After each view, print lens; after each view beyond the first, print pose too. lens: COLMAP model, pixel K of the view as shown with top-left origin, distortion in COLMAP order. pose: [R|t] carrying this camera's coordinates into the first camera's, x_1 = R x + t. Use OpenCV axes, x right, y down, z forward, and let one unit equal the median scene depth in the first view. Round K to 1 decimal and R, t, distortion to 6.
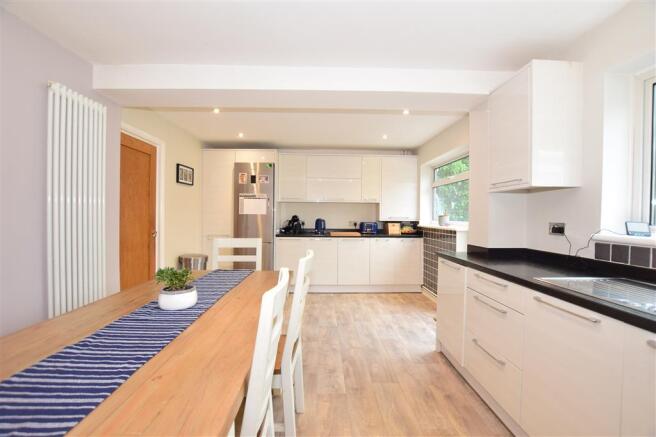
lens RADIAL K [[288.8, 0, 325.7], [0, 288.8, 218.7], [0, 0, 1]] dist [-0.000295, -0.000100]
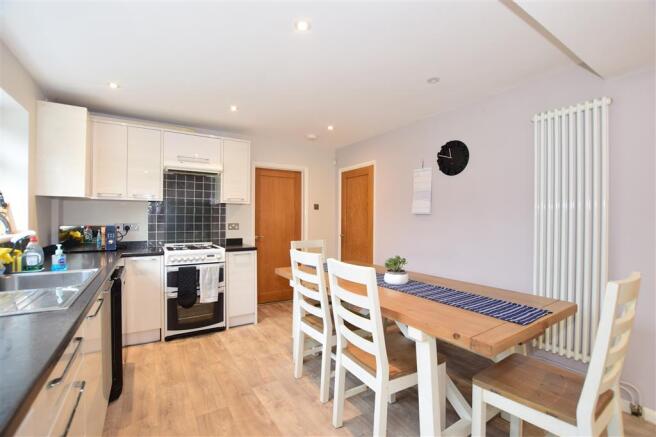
lens RADIAL K [[288.8, 0, 330.2], [0, 288.8, 219.8], [0, 0, 1]] dist [-0.000295, -0.000100]
pose [[-0.843239, -0.003025, -0.537531, 0.387260], [-0.006142, 0.999973, 0.004008, -0.028571], [0.537504, 0.006681, -0.843235, 1.971548]]
